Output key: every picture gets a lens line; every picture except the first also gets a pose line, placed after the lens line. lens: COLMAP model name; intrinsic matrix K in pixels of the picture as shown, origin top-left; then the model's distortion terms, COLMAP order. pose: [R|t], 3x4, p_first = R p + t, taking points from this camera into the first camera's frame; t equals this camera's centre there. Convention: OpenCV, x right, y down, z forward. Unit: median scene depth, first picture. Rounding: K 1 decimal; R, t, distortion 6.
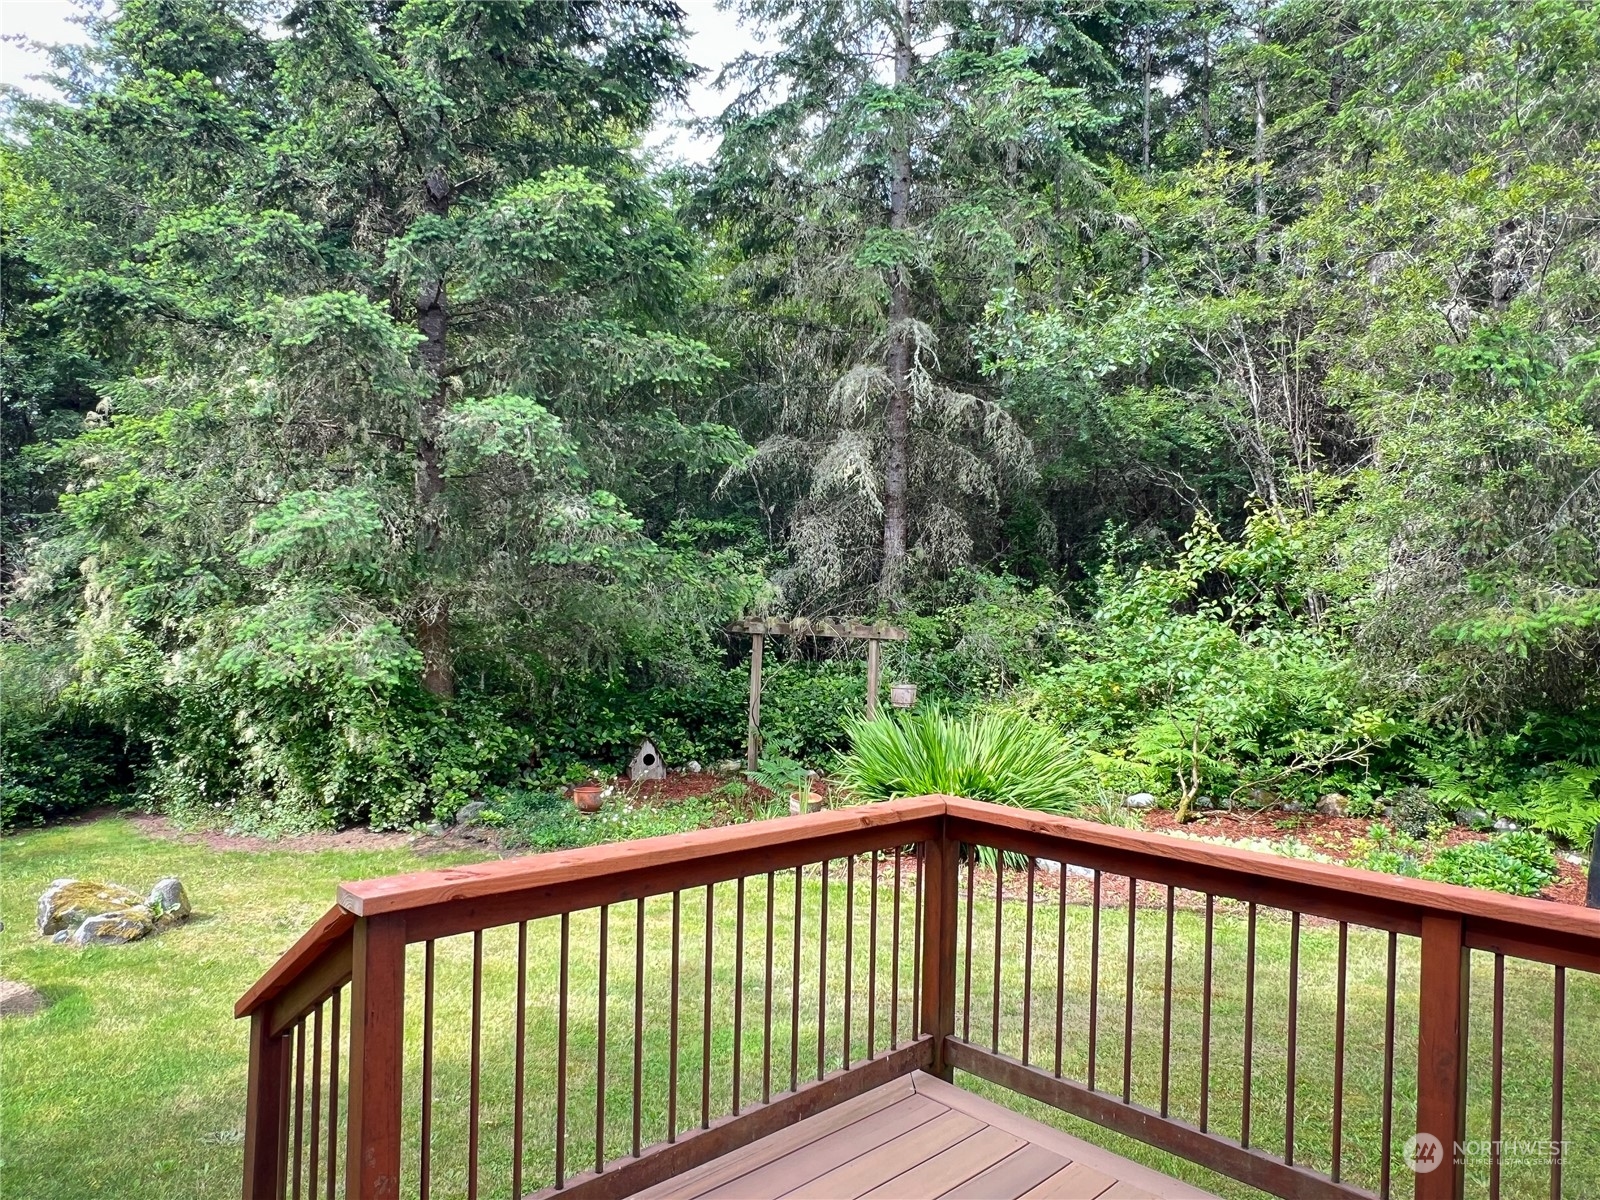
lens RADIAL K [[1044.6, 0, 798.7], [0, 1044.6, 605.5], [0, 0, 1]] dist [0.005301, -0.011313]
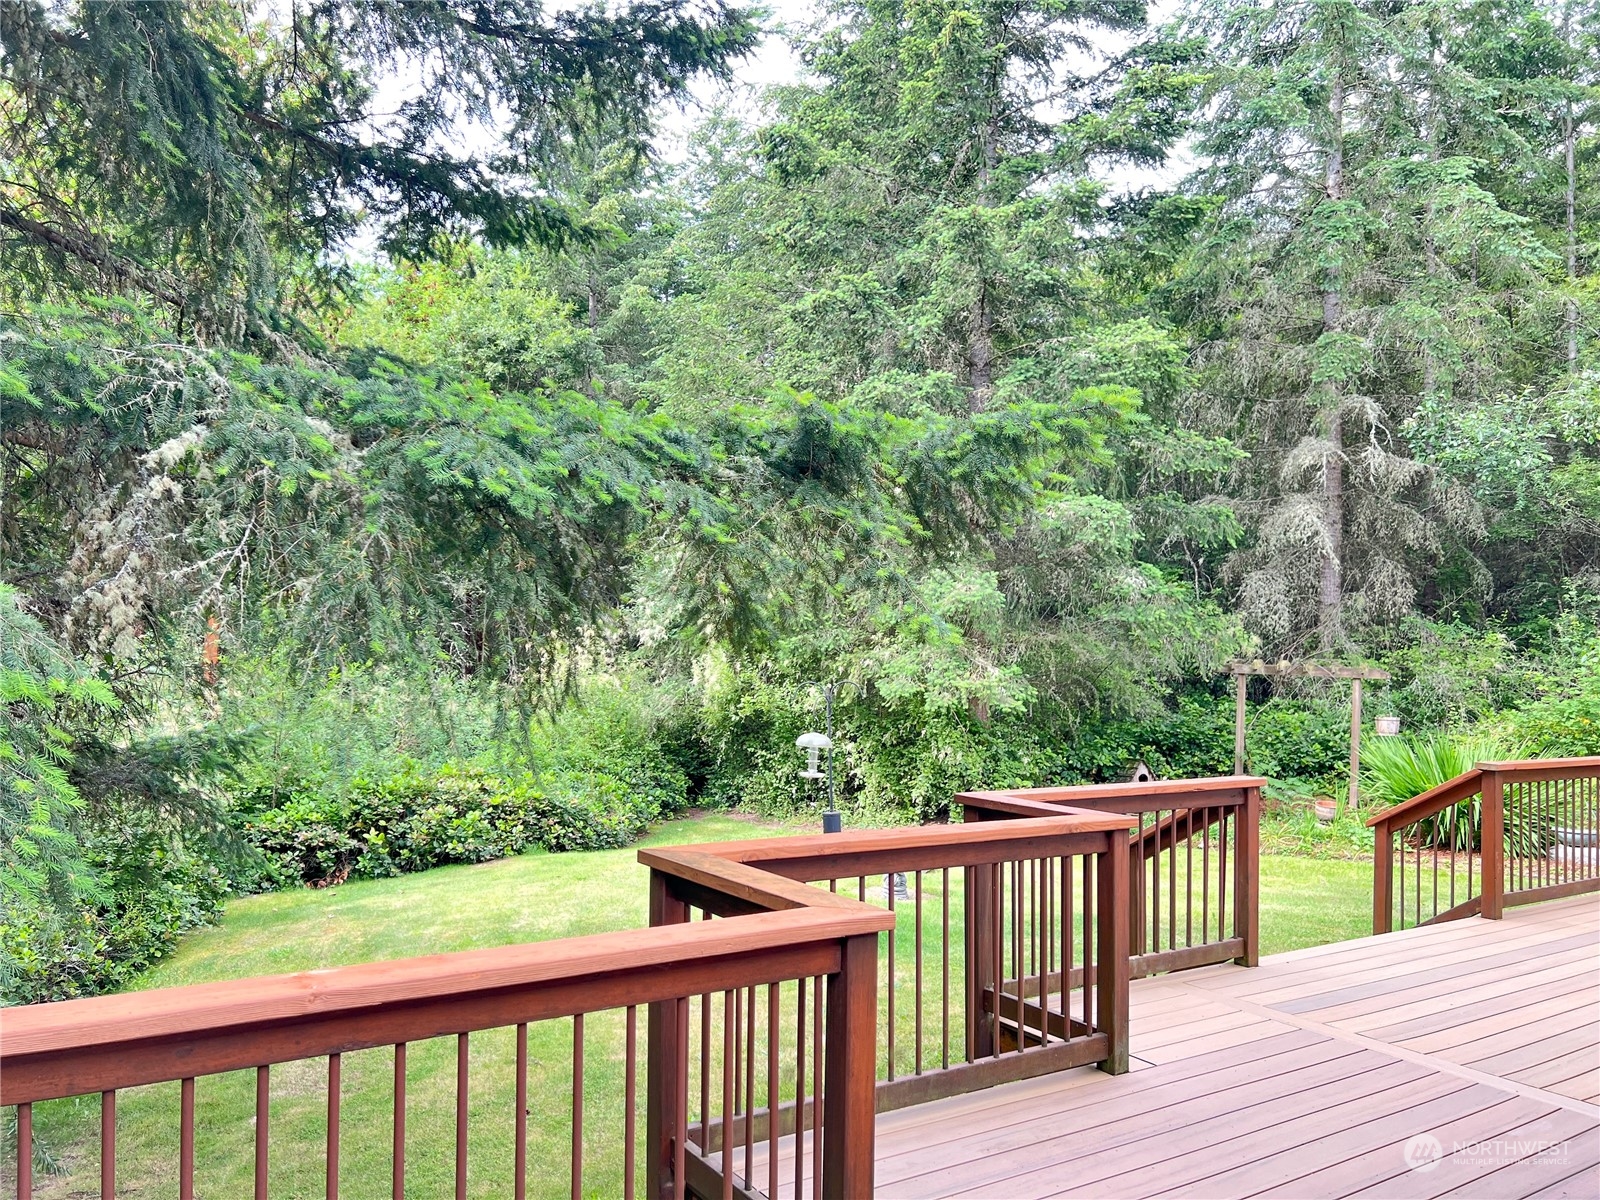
lens RADIAL K [[1215.3, 0, 807.7], [0, 1215.3, 592.0], [0, 0, 1]] dist [0.022962, -0.014171]
pose [[0.981375, -0.007843, -0.191939, -0.234039], [0.000480, 0.999263, -0.038378, -0.012062], [0.192099, 0.037571, 0.980656, -0.419974]]
